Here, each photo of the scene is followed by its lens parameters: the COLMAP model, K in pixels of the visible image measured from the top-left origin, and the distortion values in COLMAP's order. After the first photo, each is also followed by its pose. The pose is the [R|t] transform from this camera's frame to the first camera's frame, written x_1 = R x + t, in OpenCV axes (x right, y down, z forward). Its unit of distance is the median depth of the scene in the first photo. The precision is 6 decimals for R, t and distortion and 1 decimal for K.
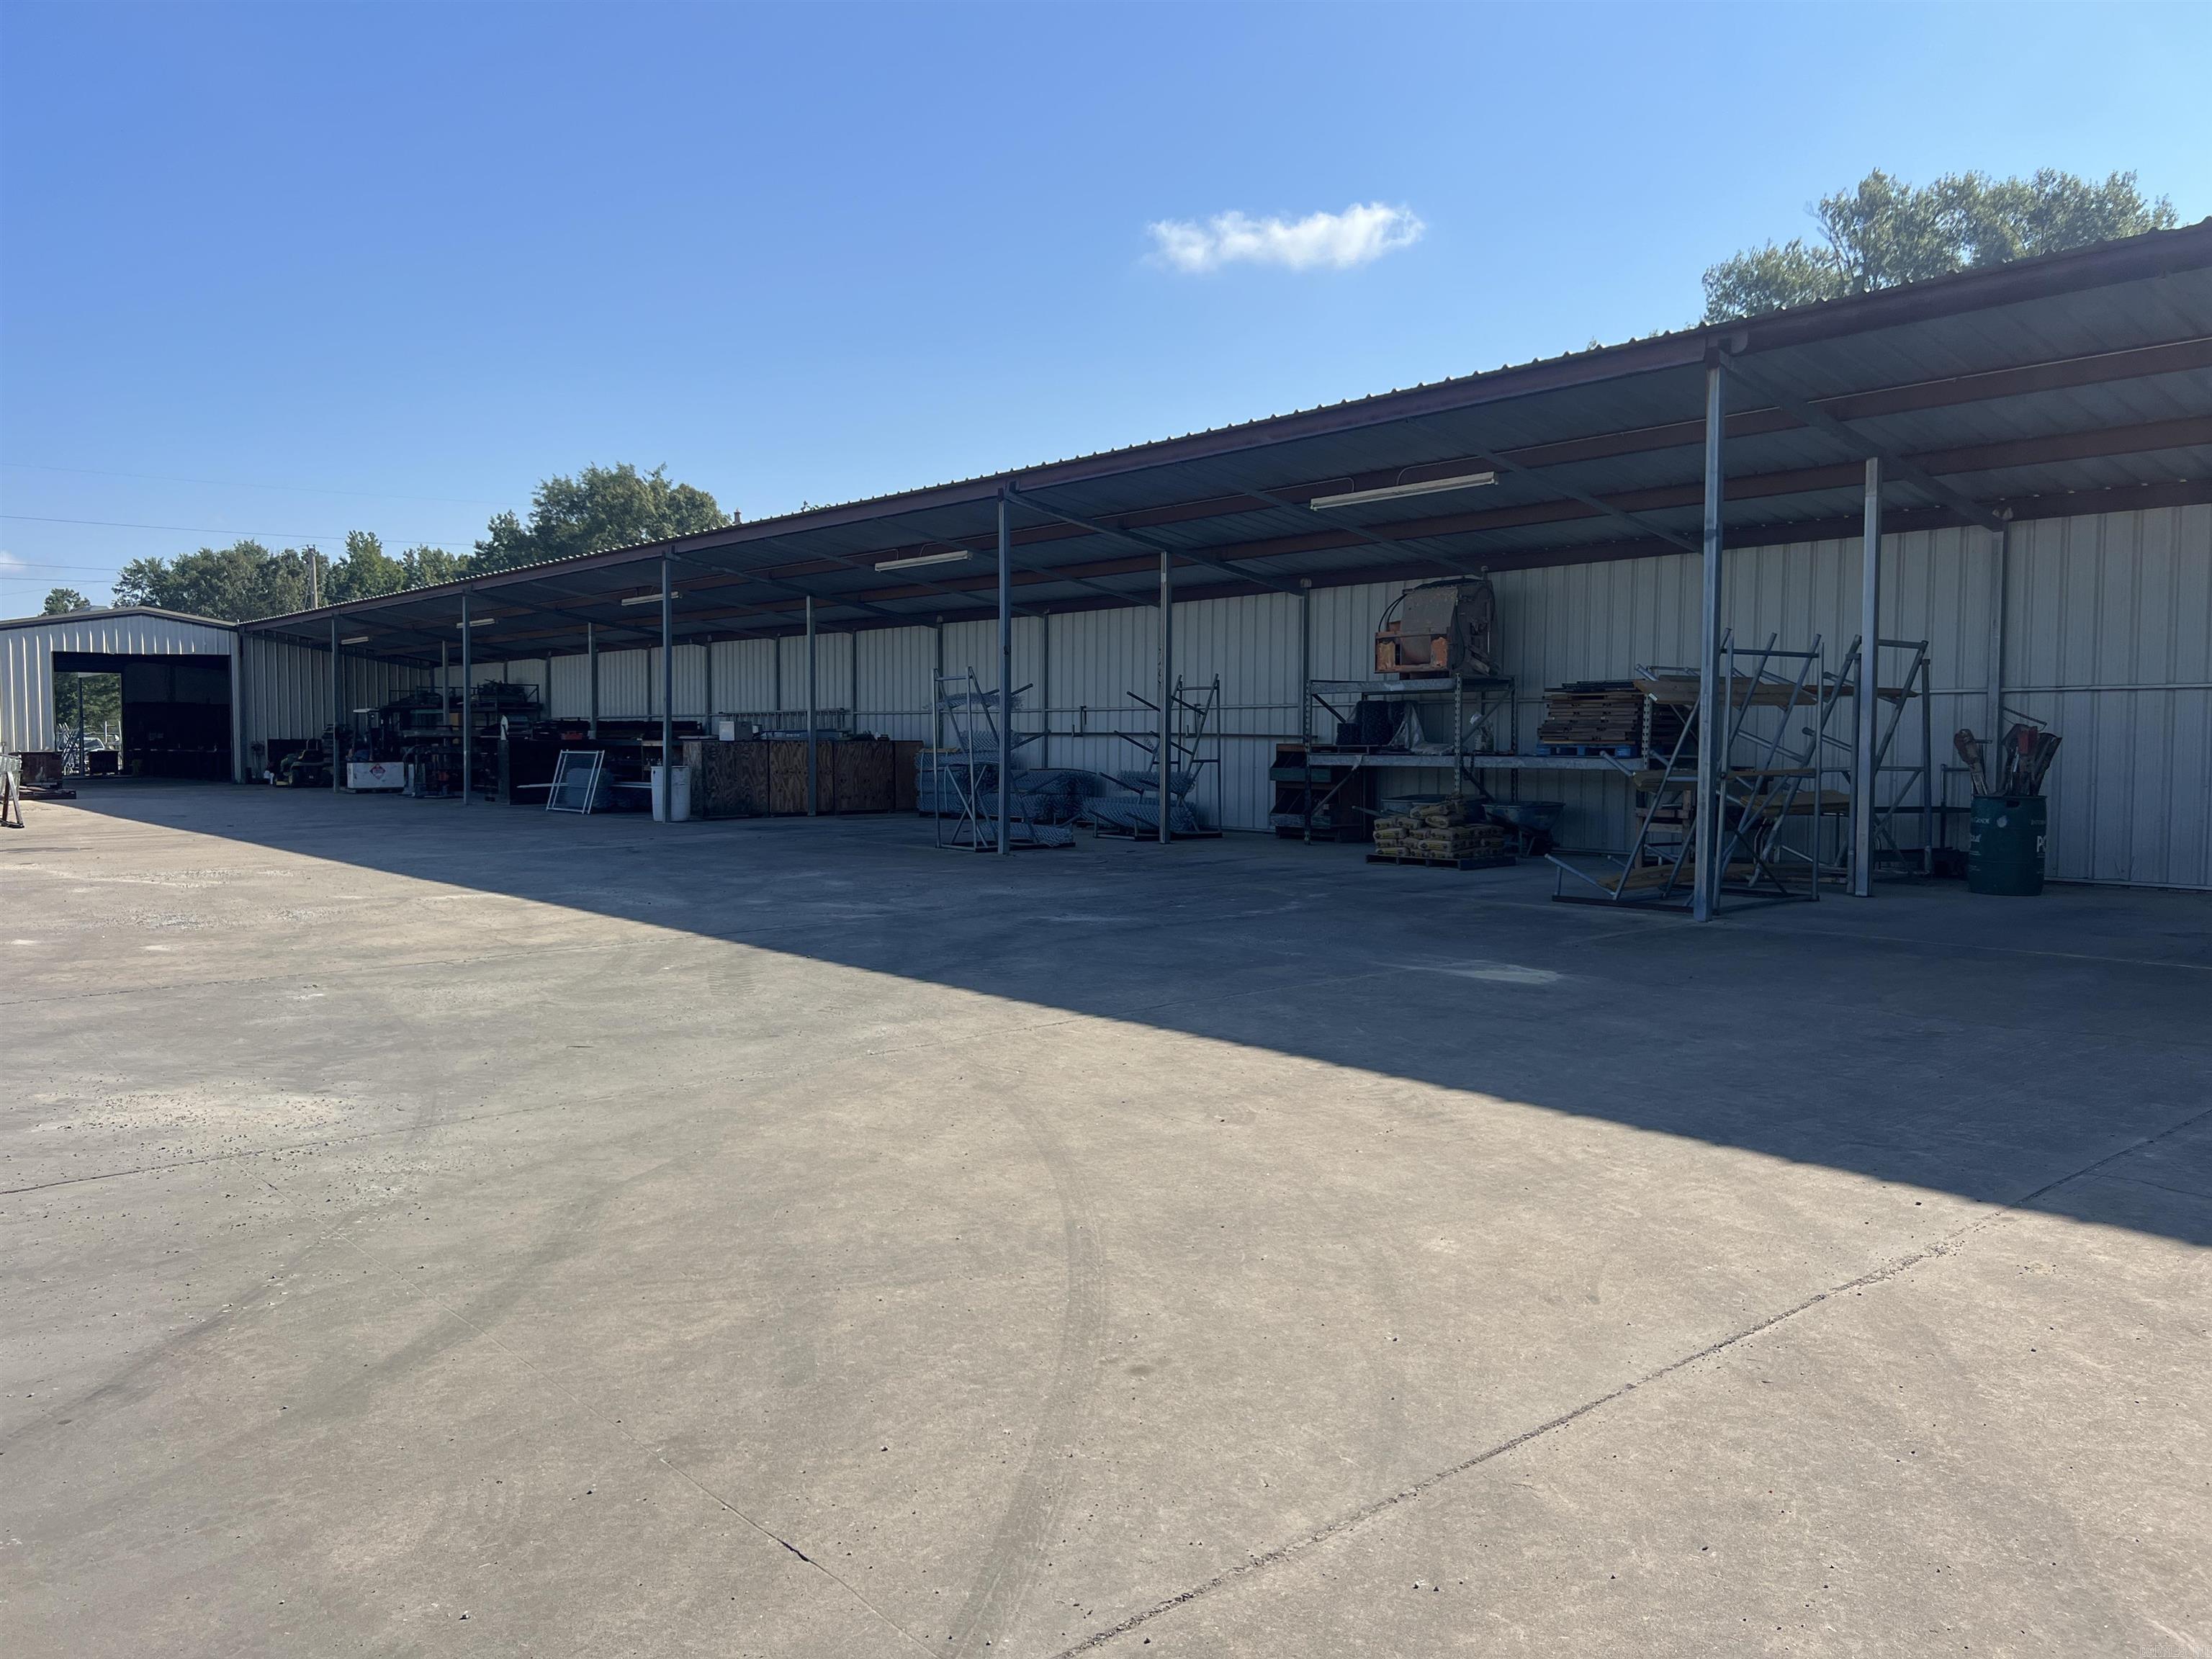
lens RADIAL K [[1677.8, 0, 1110.2], [0, 1677.8, 838.8], [0, 0, 1]] dist [0.143668, 0.000997]
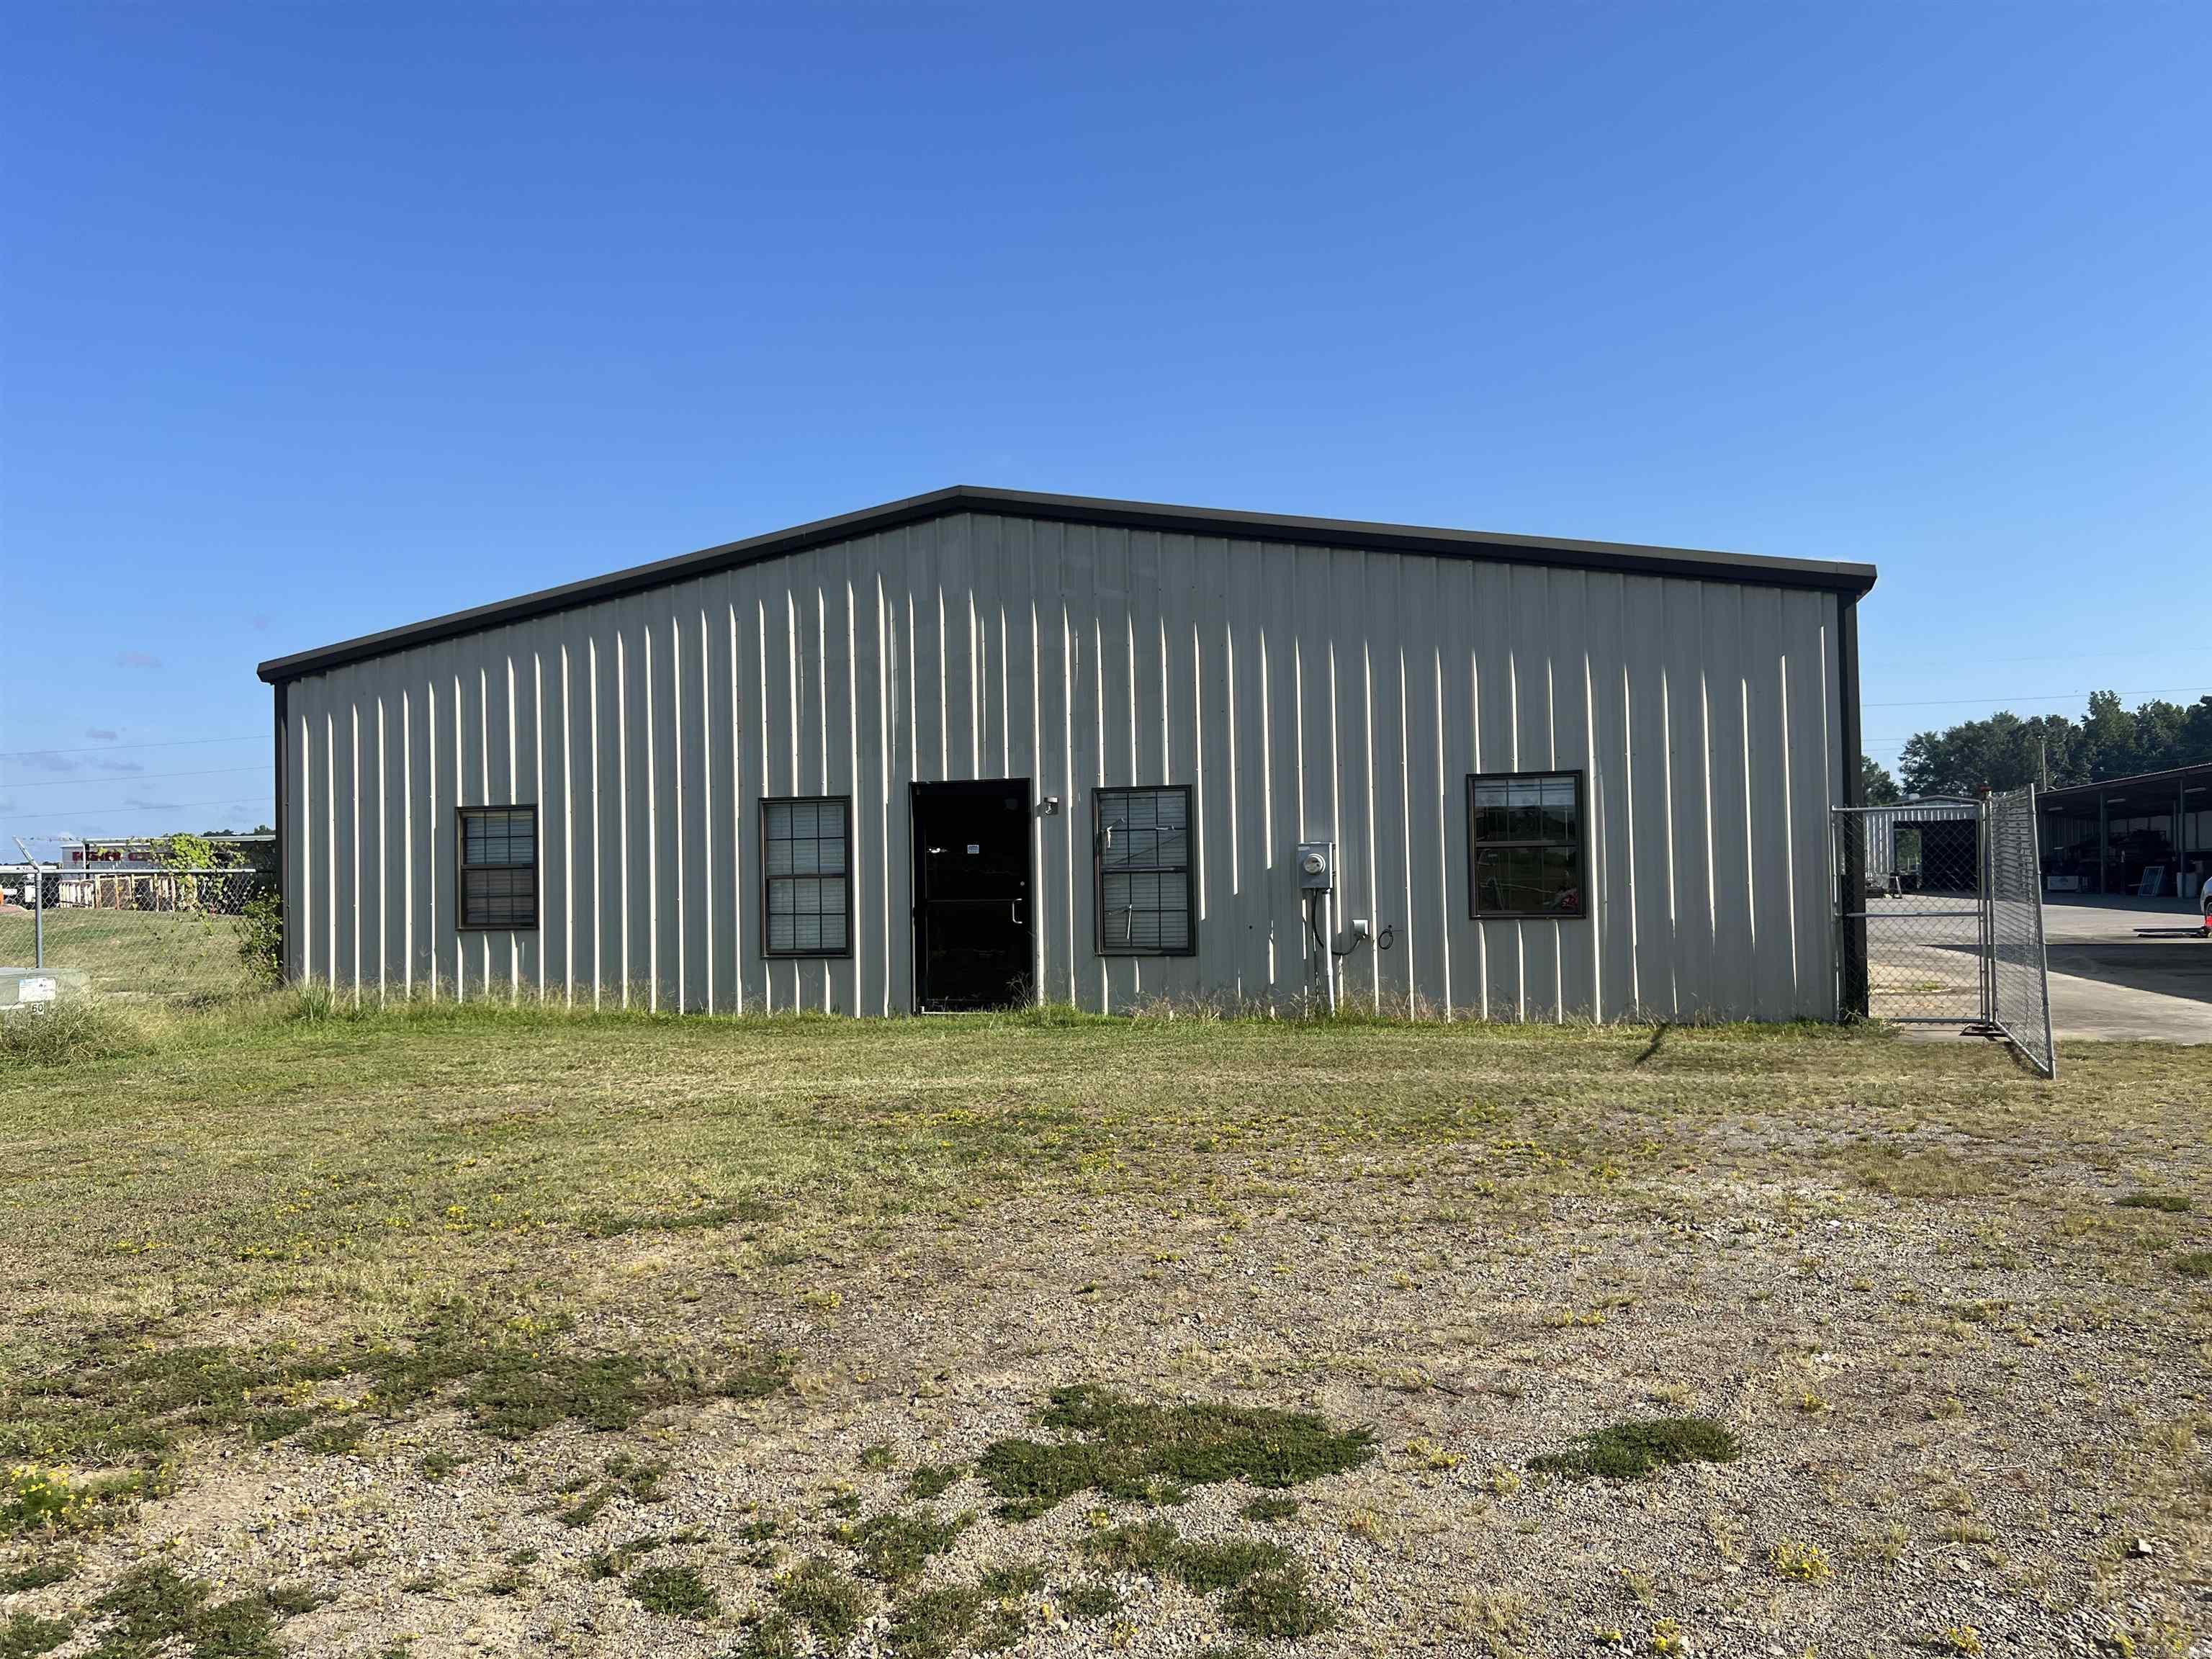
lens RADIAL K [[1677.8, 0, 1110.2], [0, 1677.8, 838.8], [0, 0, 1]] dist [0.143668, 0.000997]
pose [[0.594386, -0.033655, -0.803475, 0.134777], [-0.027059, 0.997721, -0.061808, 0.016602], [0.803724, 0.058479, 0.592121, -0.266215]]
